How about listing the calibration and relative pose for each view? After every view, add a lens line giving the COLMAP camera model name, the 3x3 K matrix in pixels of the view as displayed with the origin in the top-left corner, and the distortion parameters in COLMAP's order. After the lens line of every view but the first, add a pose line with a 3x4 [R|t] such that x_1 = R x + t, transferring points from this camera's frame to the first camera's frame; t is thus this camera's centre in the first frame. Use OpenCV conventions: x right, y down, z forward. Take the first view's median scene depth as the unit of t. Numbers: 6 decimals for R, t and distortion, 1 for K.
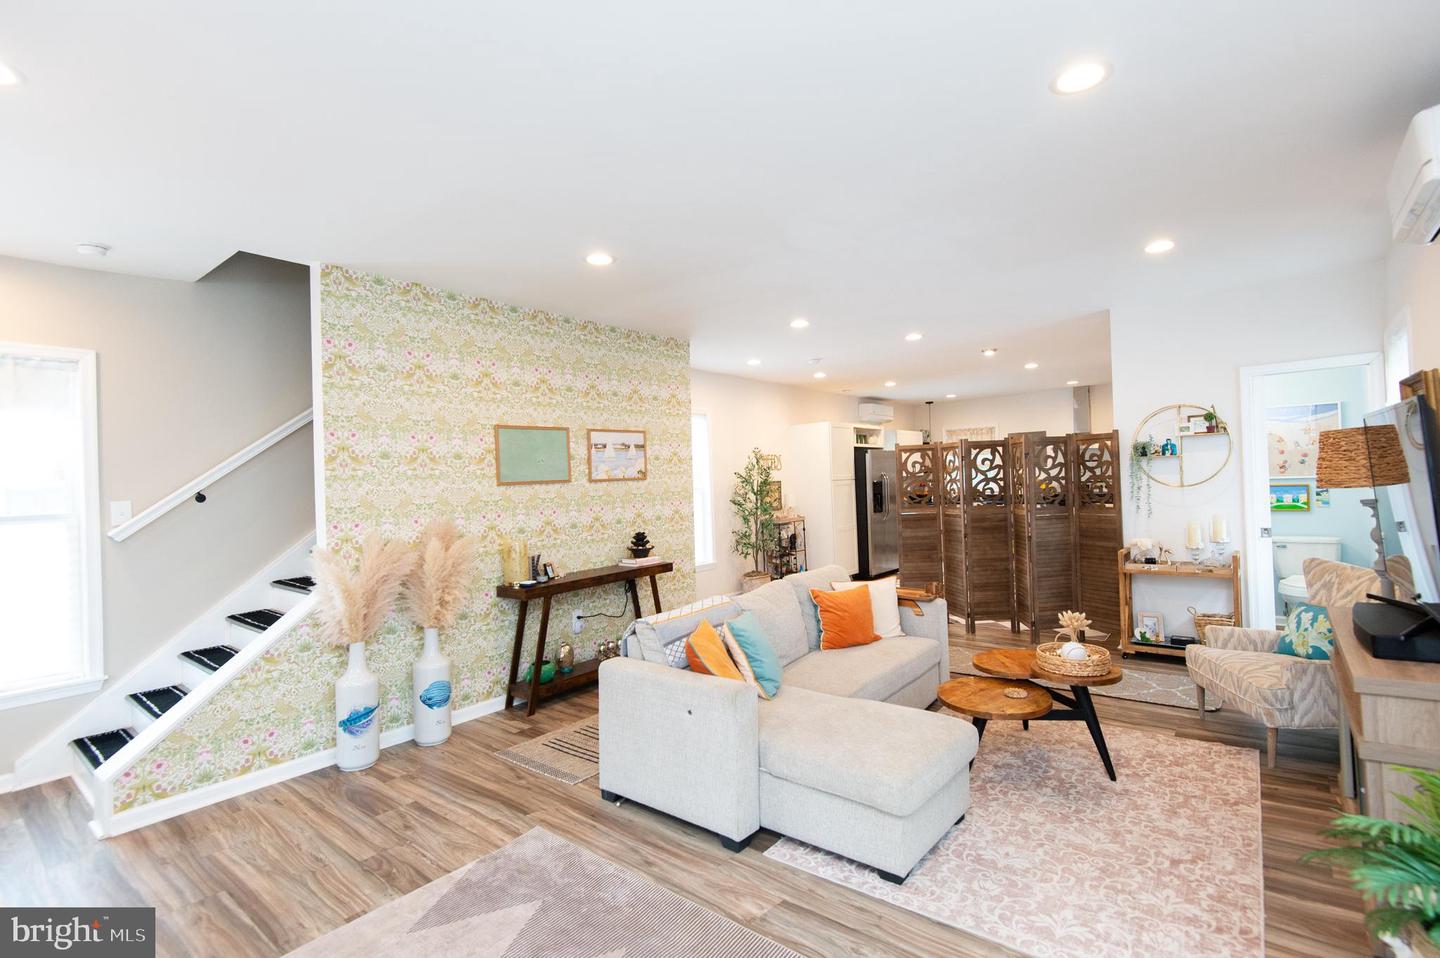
lens RADIAL K [[665.5, 0, 710.2], [0, 665.5, 475.4], [0, 0, 1]] dist [0.017009, -0.009642]
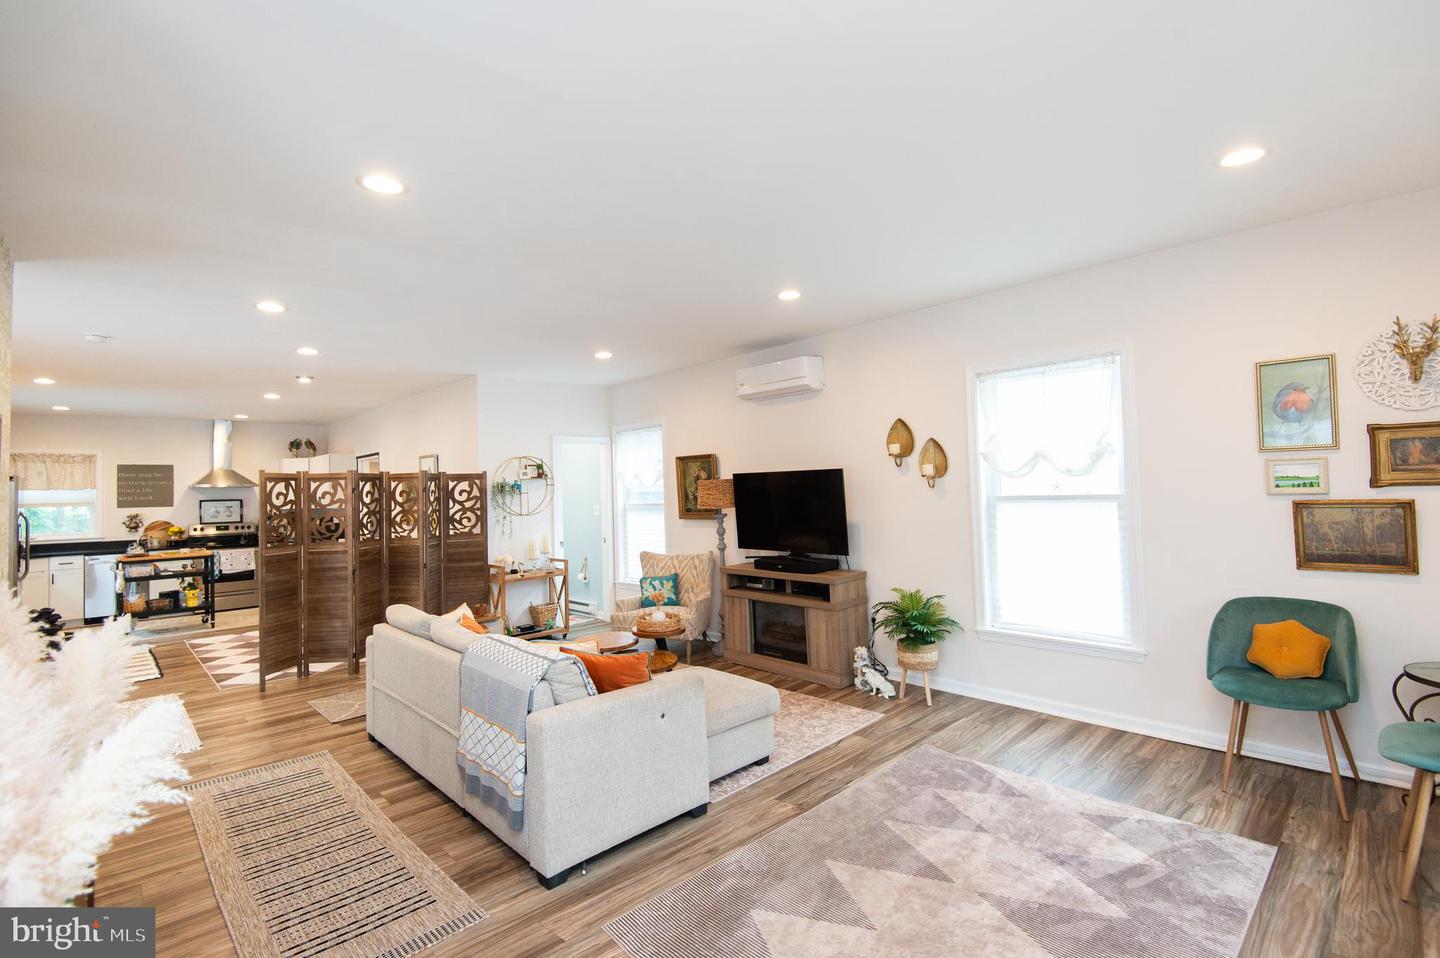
lens RADIAL K [[665.5, 0, 715.2], [0, 665.5, 480.3], [0, 0, 1]] dist [0.017009, -0.009642]
pose [[0.129098, 0.048865, 0.990427, -0.617306], [0.017179, 0.998525, -0.051503, 0.021895], [-0.991483, 0.023664, 0.128068, 0.440033]]
